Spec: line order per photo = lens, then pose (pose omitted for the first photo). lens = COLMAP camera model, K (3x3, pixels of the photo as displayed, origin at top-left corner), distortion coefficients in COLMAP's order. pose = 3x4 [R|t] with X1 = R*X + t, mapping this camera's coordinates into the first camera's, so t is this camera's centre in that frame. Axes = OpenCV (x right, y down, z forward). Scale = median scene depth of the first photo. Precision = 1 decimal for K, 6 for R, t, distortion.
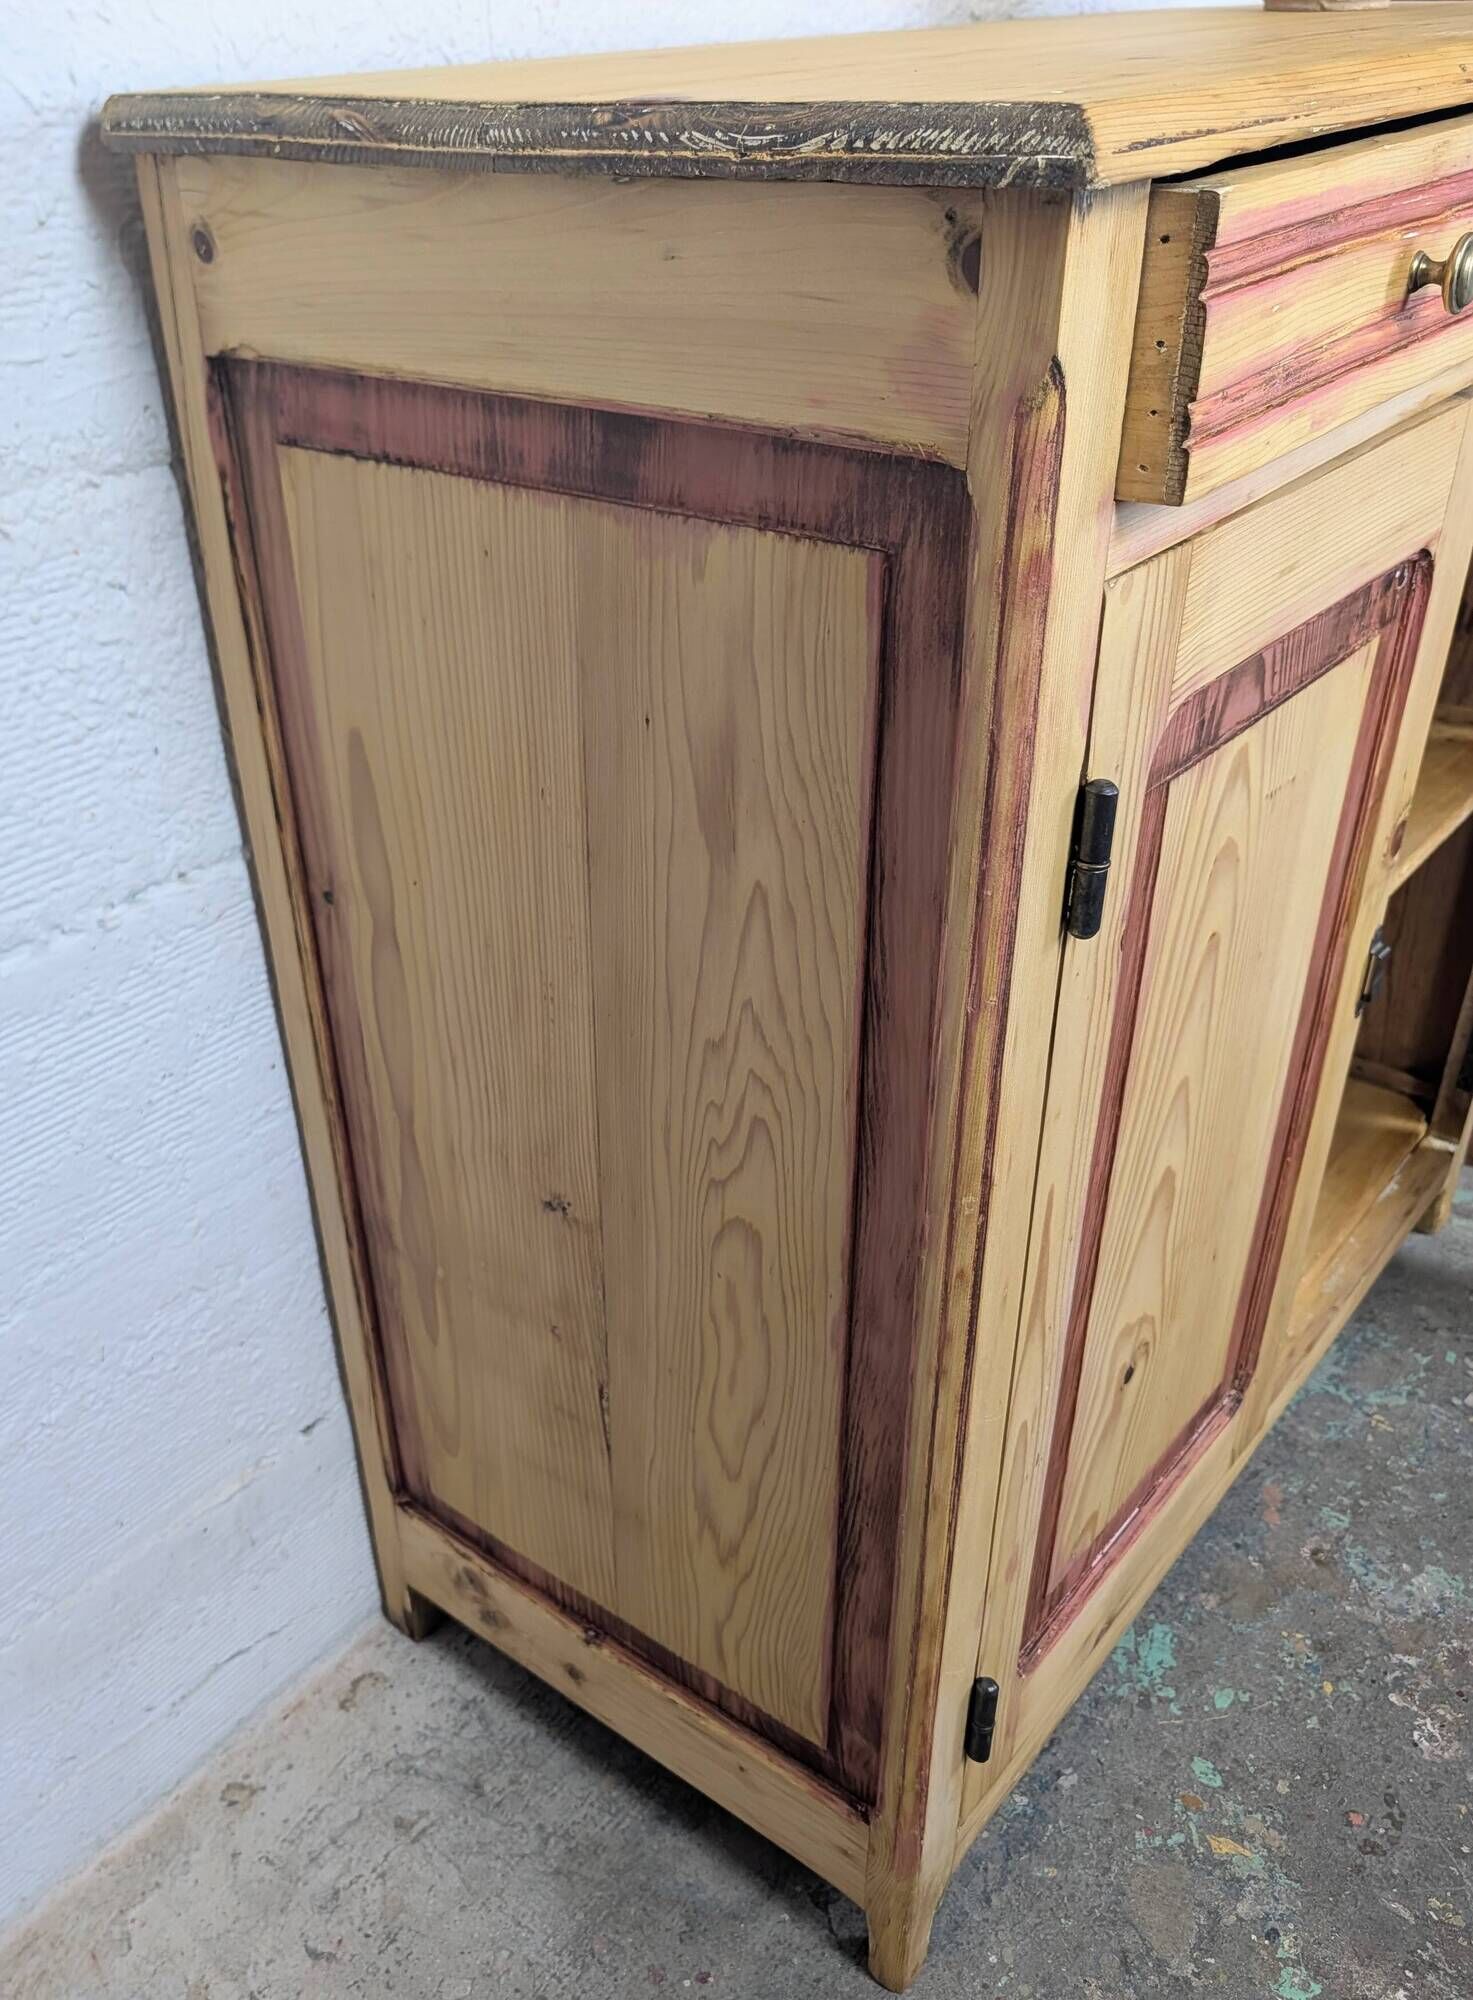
lens RADIAL K [[1698.1, 0, 615.0], [0, 1698.1, 1083.3], [0, 0, 1]] dist [0.005727, -0.004965]
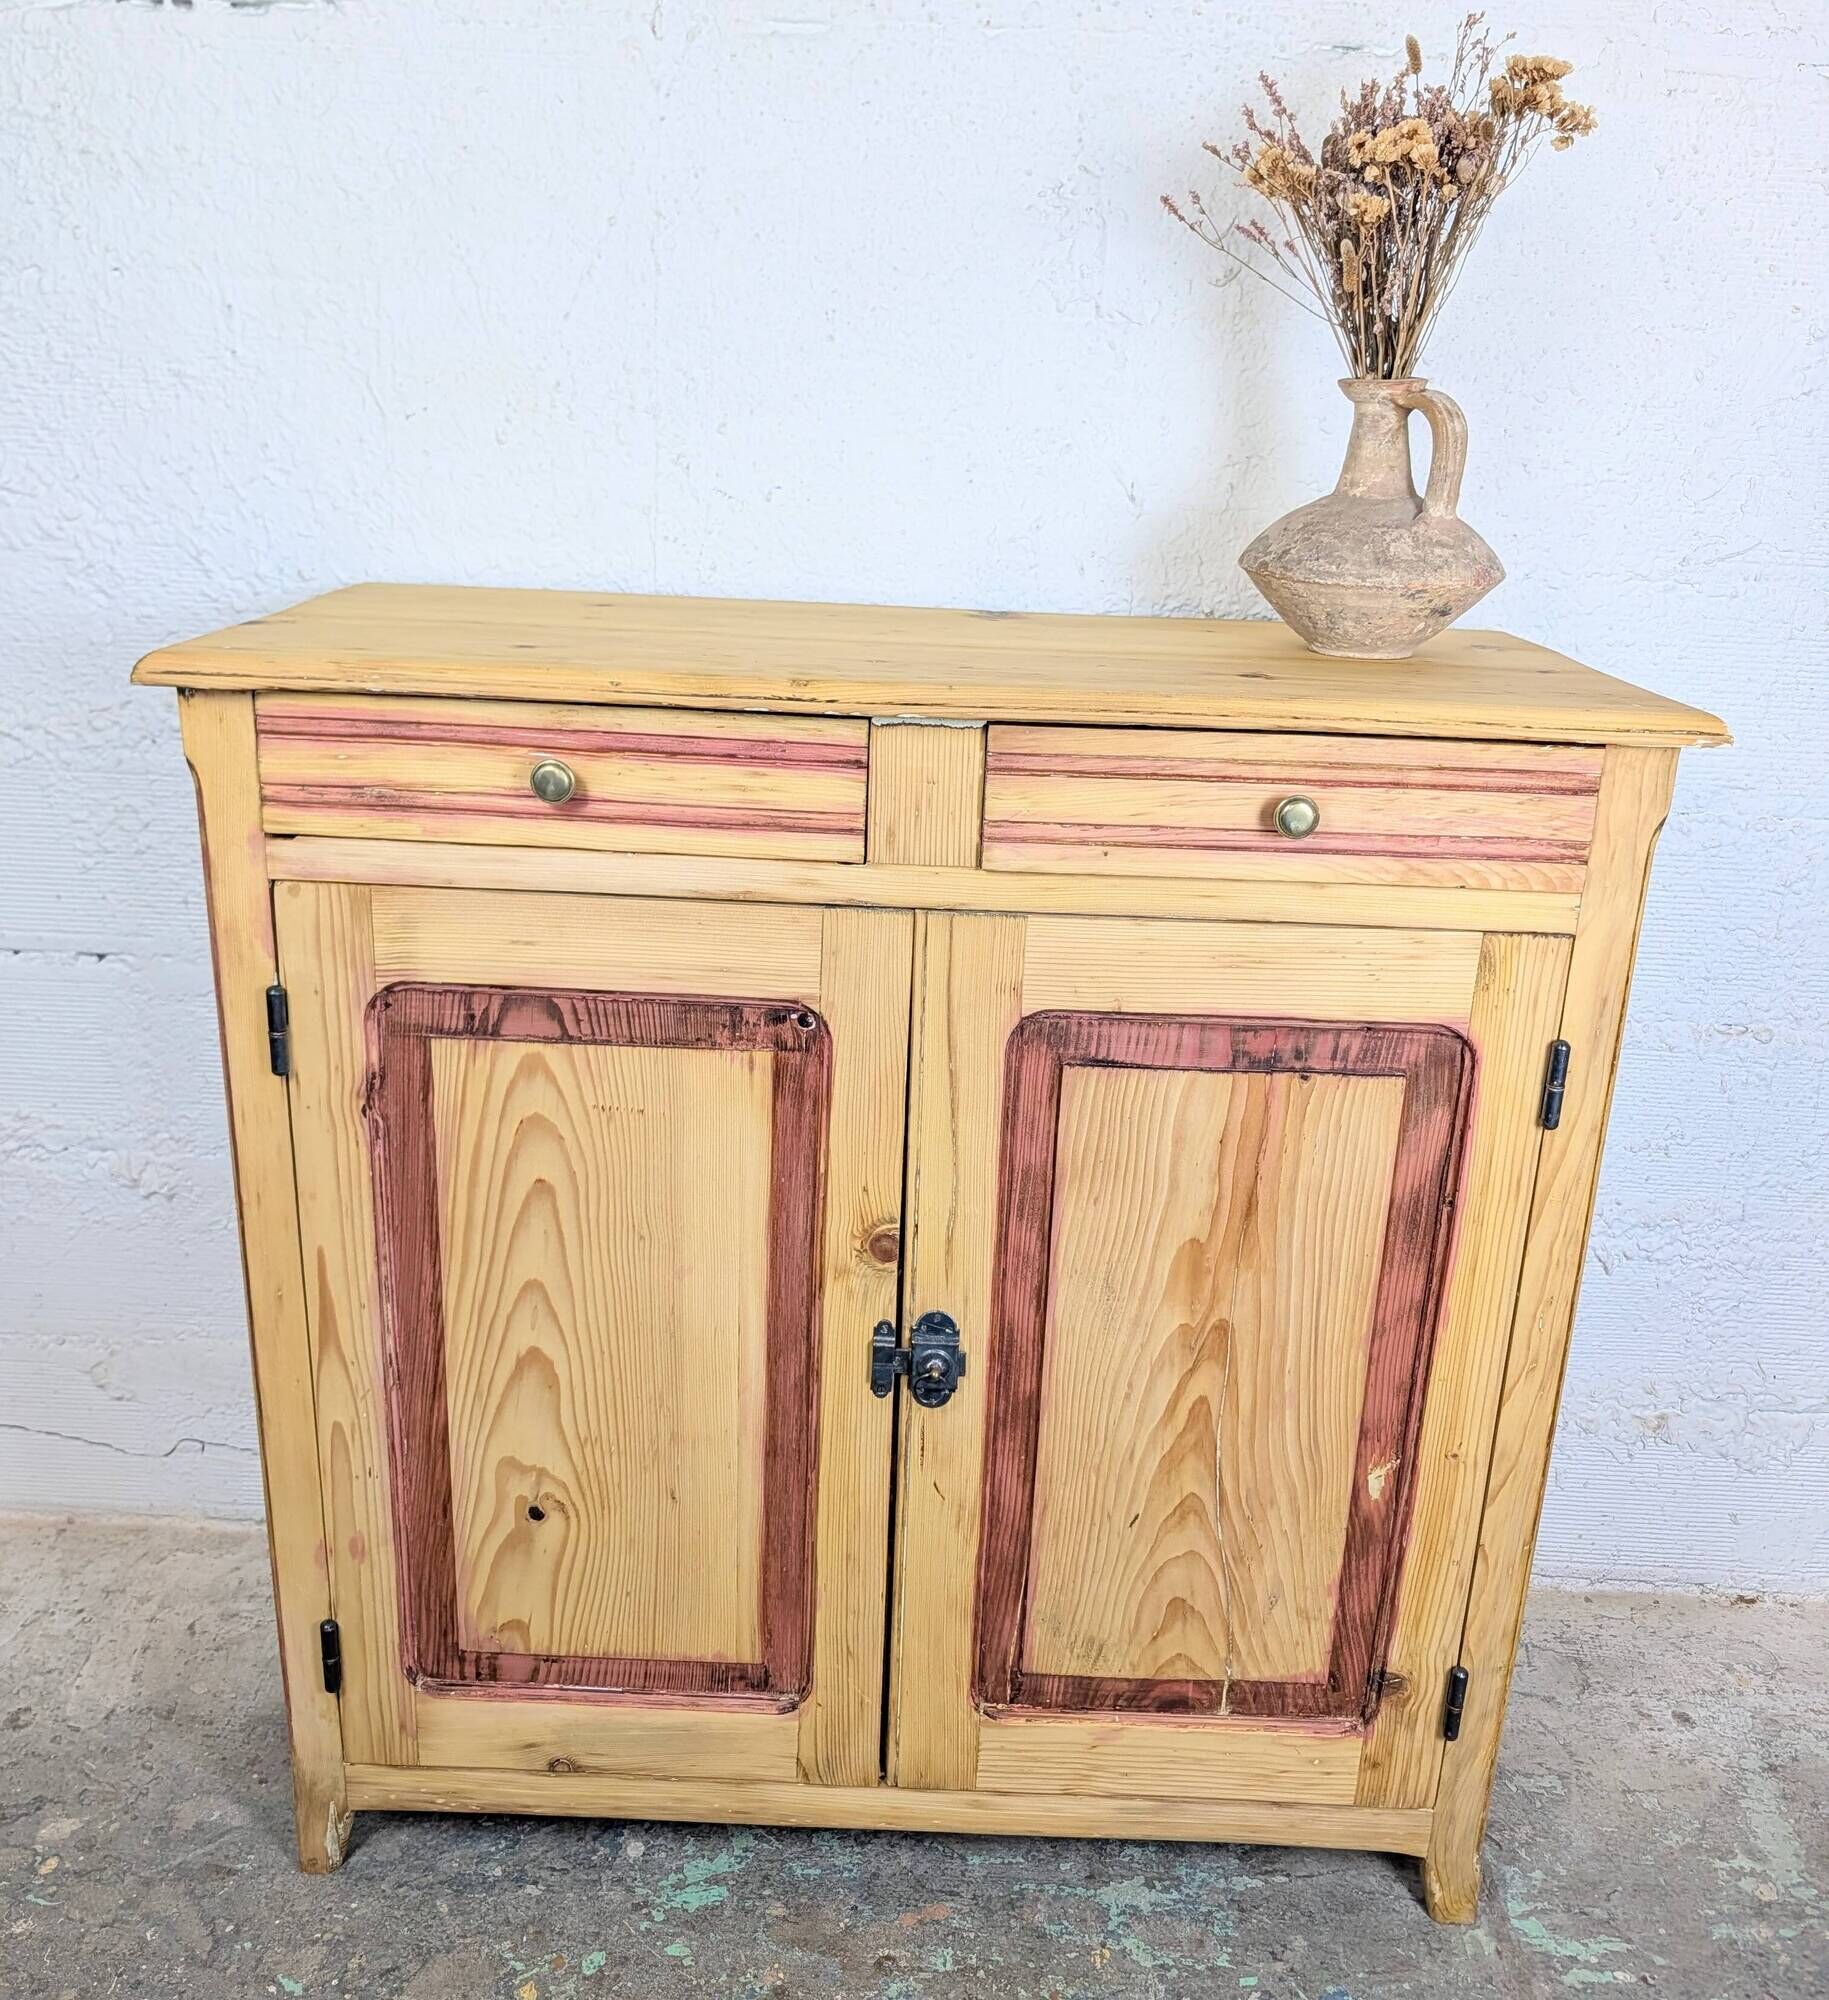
lens RADIAL K [[1786.4, 0, 908.2], [0, 1786.4, 1009.0], [0, 0, 1]] dist [0.017337, -0.019319]
pose [[0.631896, 0.309489, -0.710580, 1.151088], [-0.474065, 0.879650, -0.038444, -0.221544], [0.613164, 0.361154, 0.702565, 0.037394]]
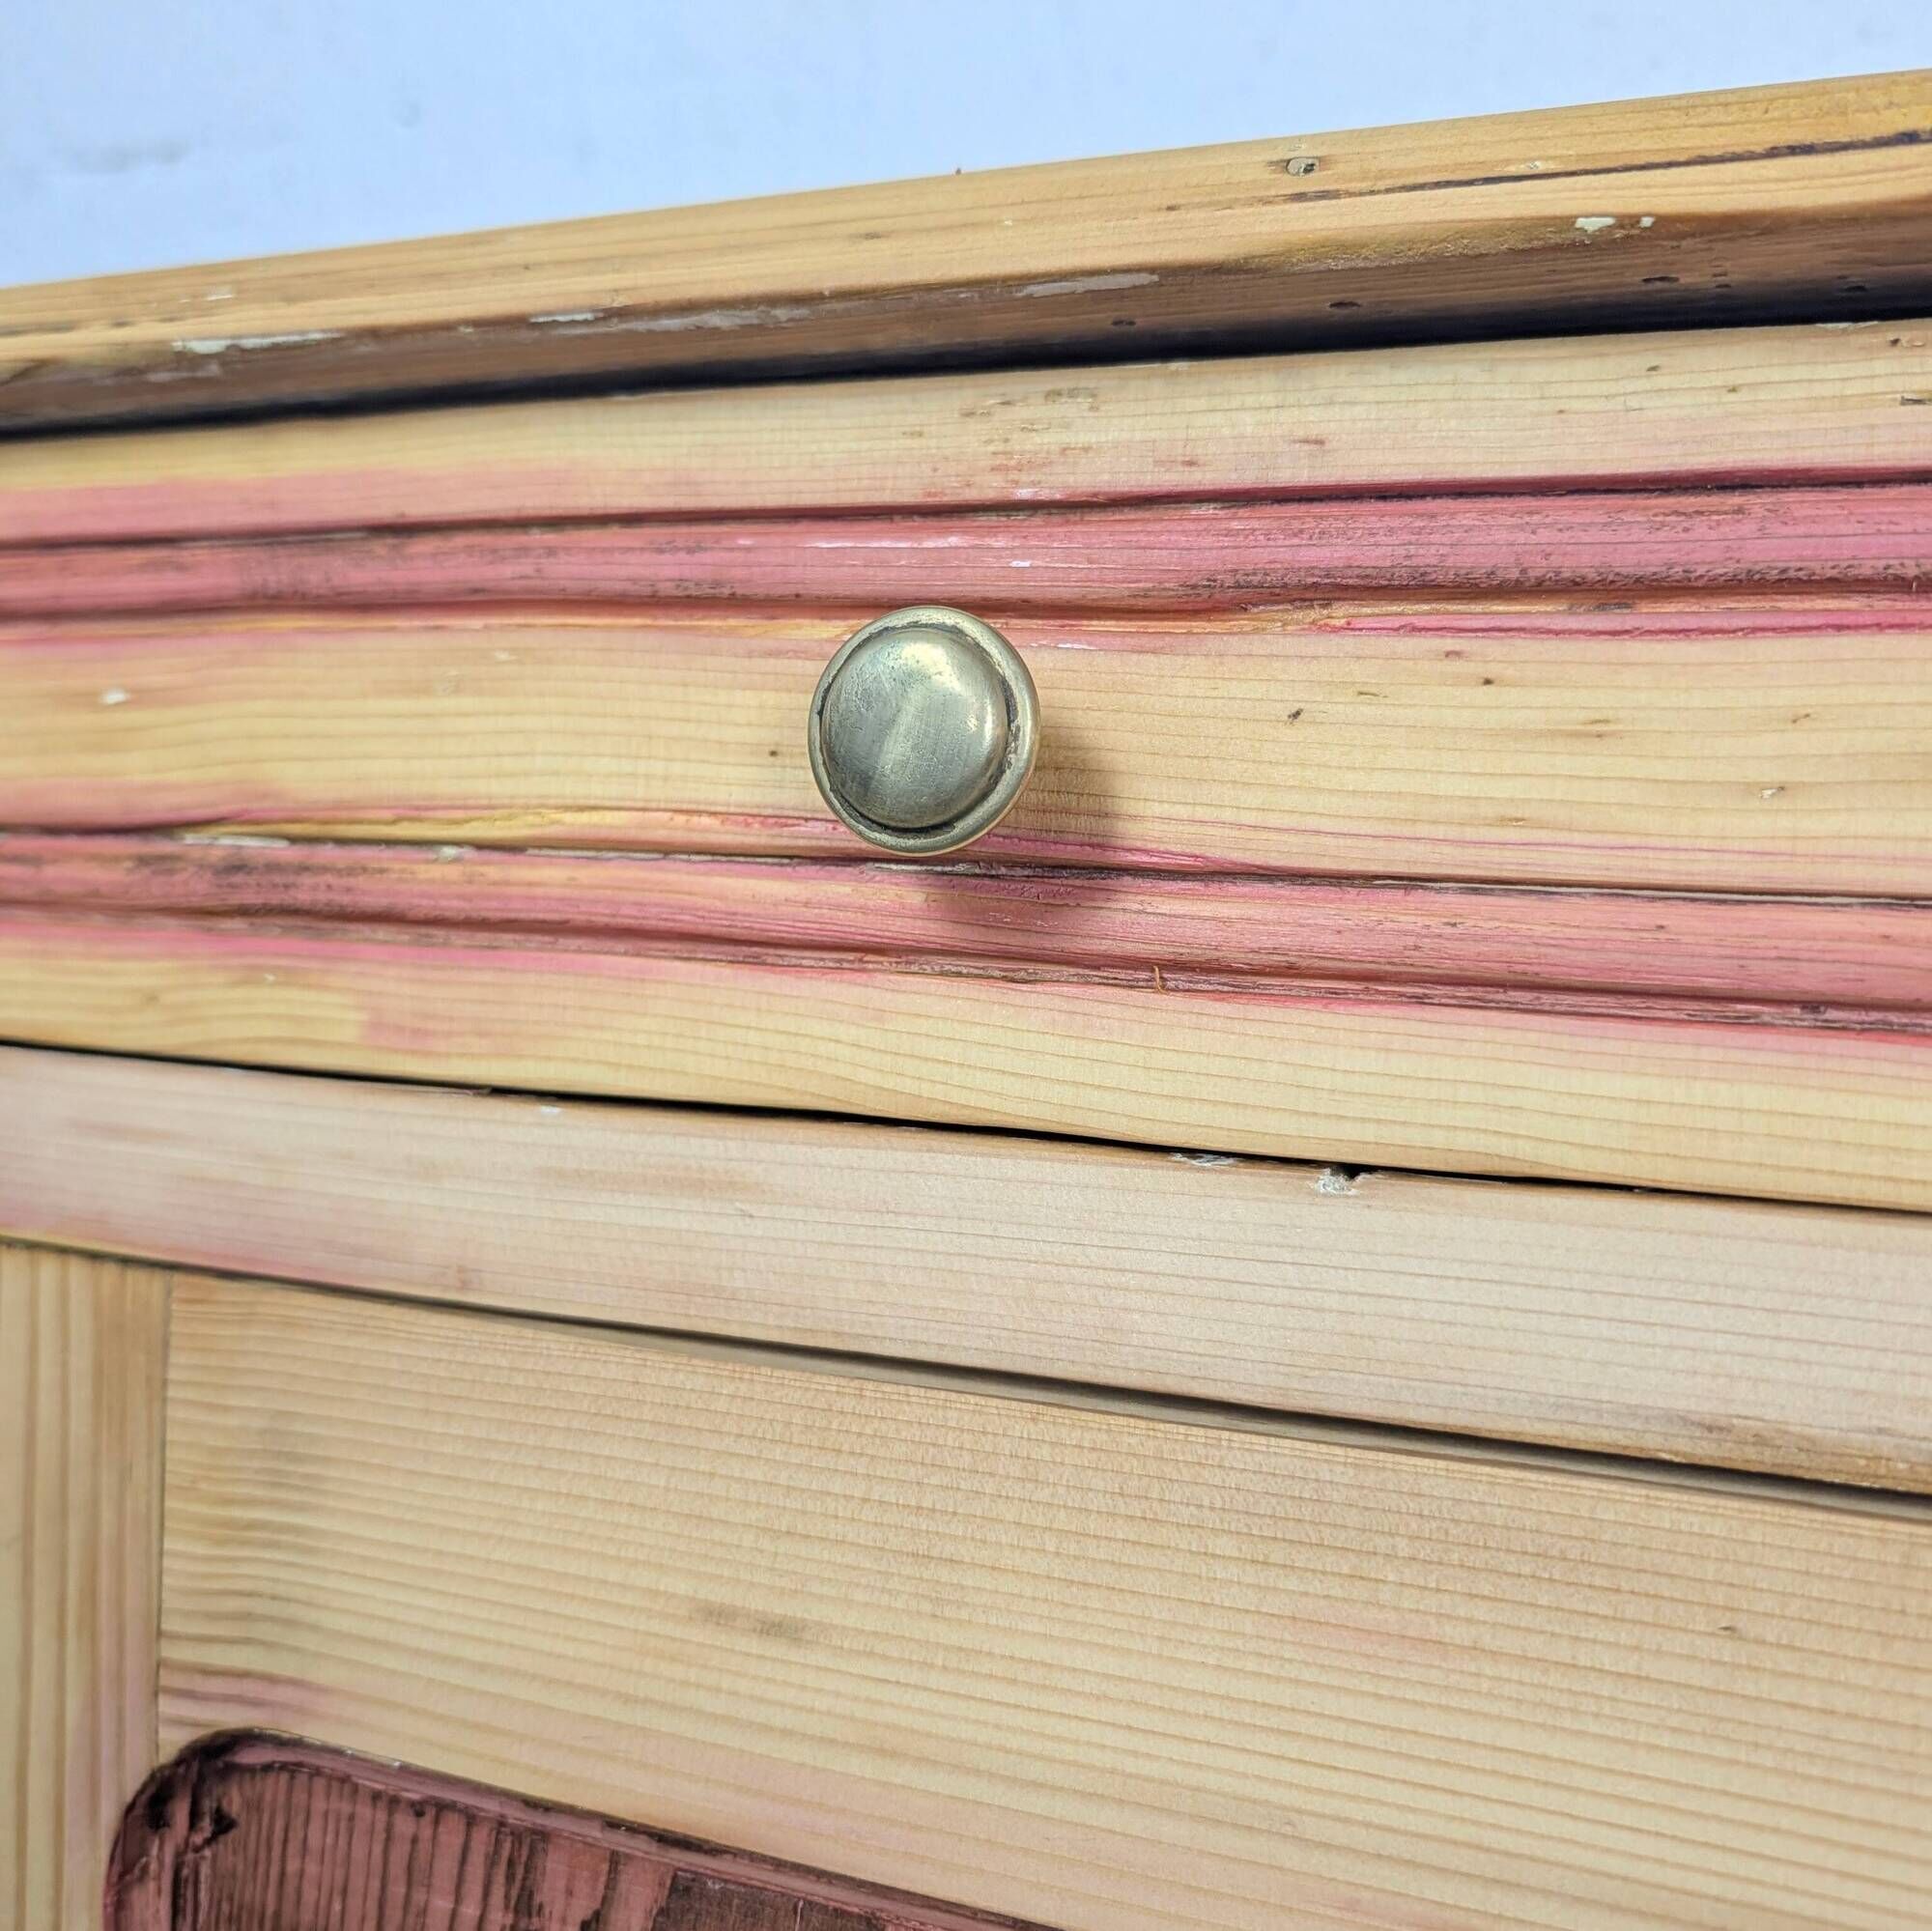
lens RADIAL K [[1994.6, 0, 954.0], [0, 1994.6, 957.2], [0, 0, 1]] dist [-0.022750, 0.000000]
pose [[0.314762, 0.072419, -0.946404, 0.465313], [-0.560726, 0.818687, -0.123845, -0.235708], [0.765840, 0.569655, 0.298299, 0.529672]]
